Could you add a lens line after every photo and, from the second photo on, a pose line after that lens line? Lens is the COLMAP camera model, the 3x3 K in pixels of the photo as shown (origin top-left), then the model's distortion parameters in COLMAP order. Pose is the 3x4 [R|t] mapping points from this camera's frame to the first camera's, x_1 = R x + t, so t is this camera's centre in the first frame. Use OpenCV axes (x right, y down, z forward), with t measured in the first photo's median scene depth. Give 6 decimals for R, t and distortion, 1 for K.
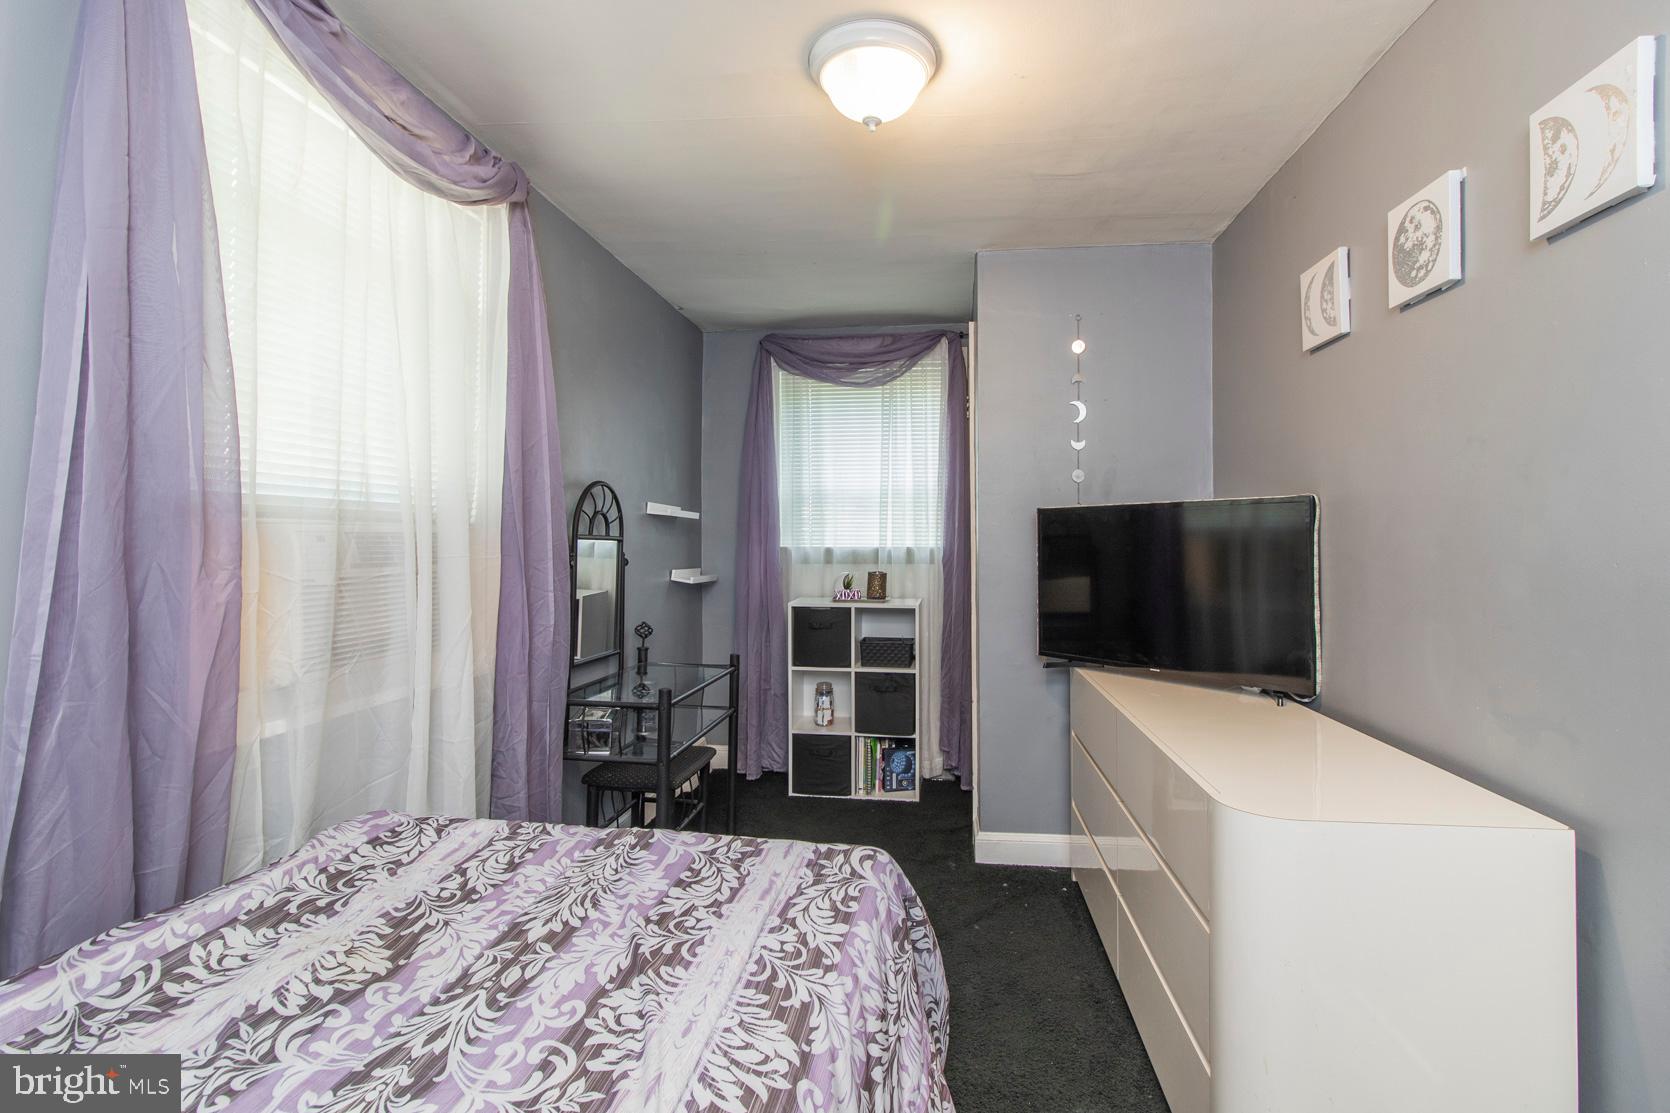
lens RADIAL K [[776.7, 0, 838.4], [0, 776.7, 525.5], [0, 0, 1]] dist [-0.004301, 0.001118]
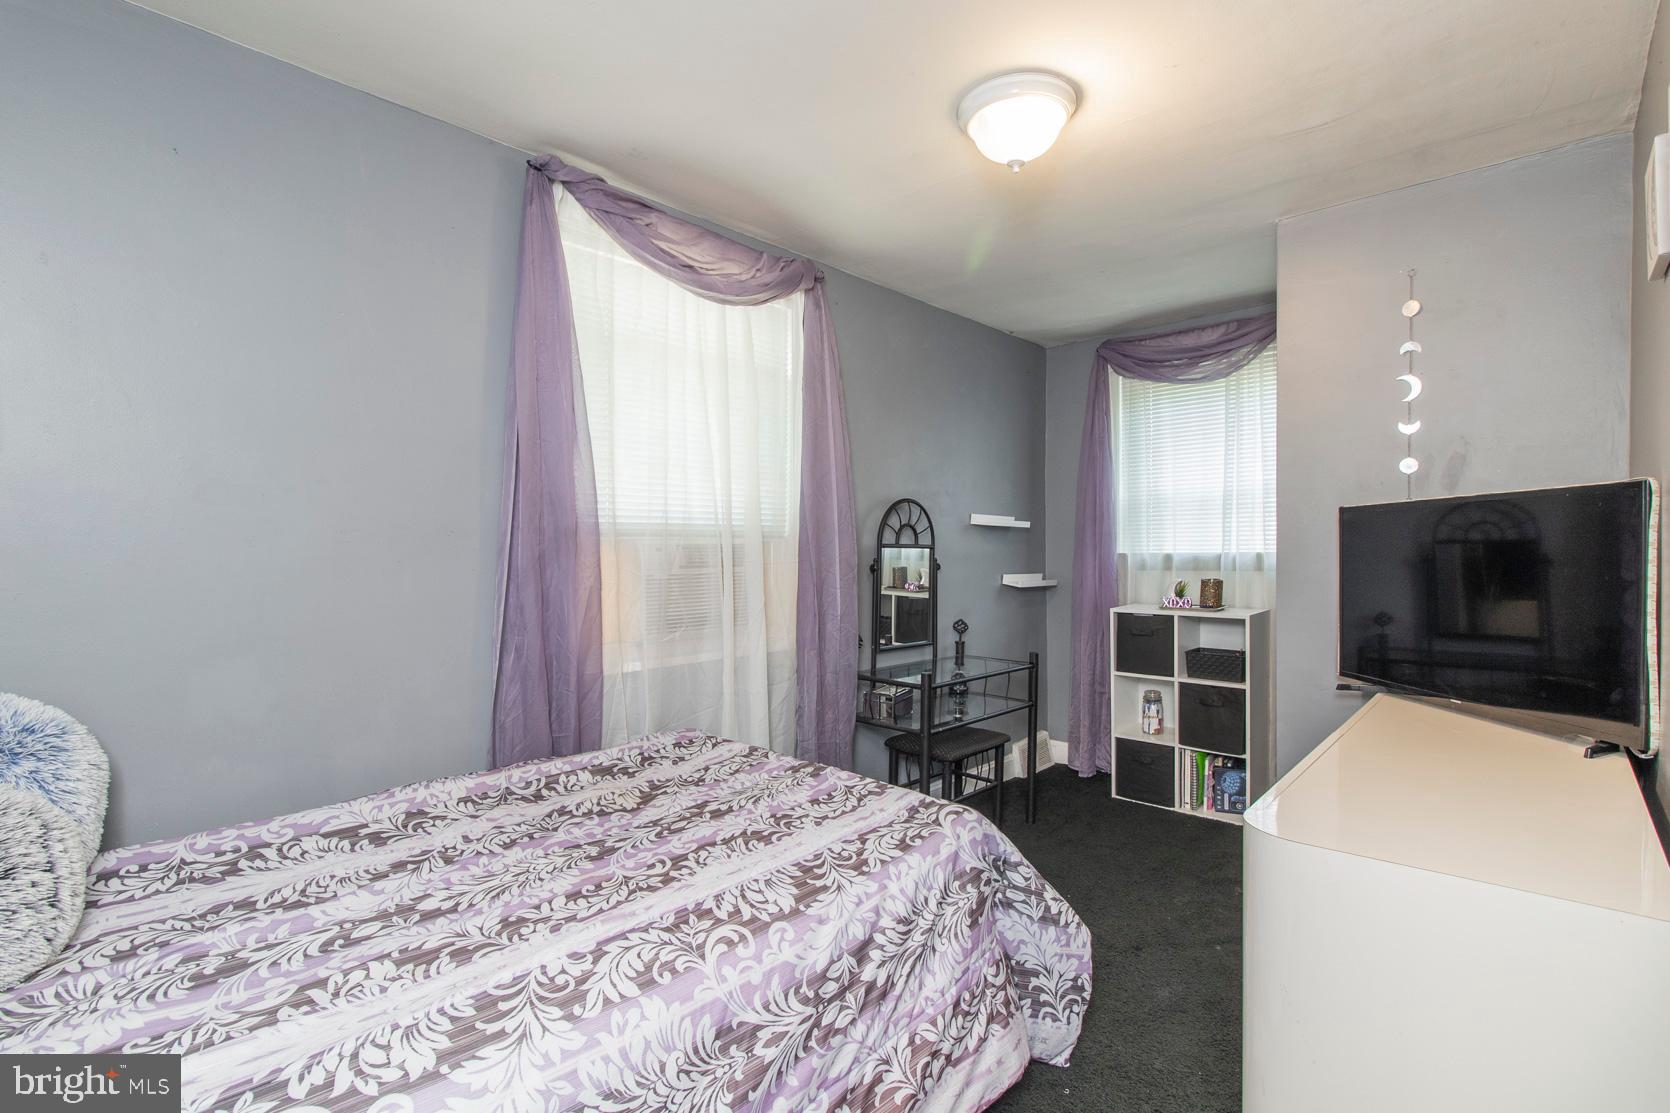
lens RADIAL K [[776.7, 0, 840.0], [0, 776.7, 557.5], [0, 0, 1]] dist [-0.004301, 0.001118]
pose [[0.812730, -0.001342, -0.582639, 0.400011], [0.020015, 0.999471, 0.025617, 0.000875], [0.582296, -0.032481, 0.812327, -0.040893]]
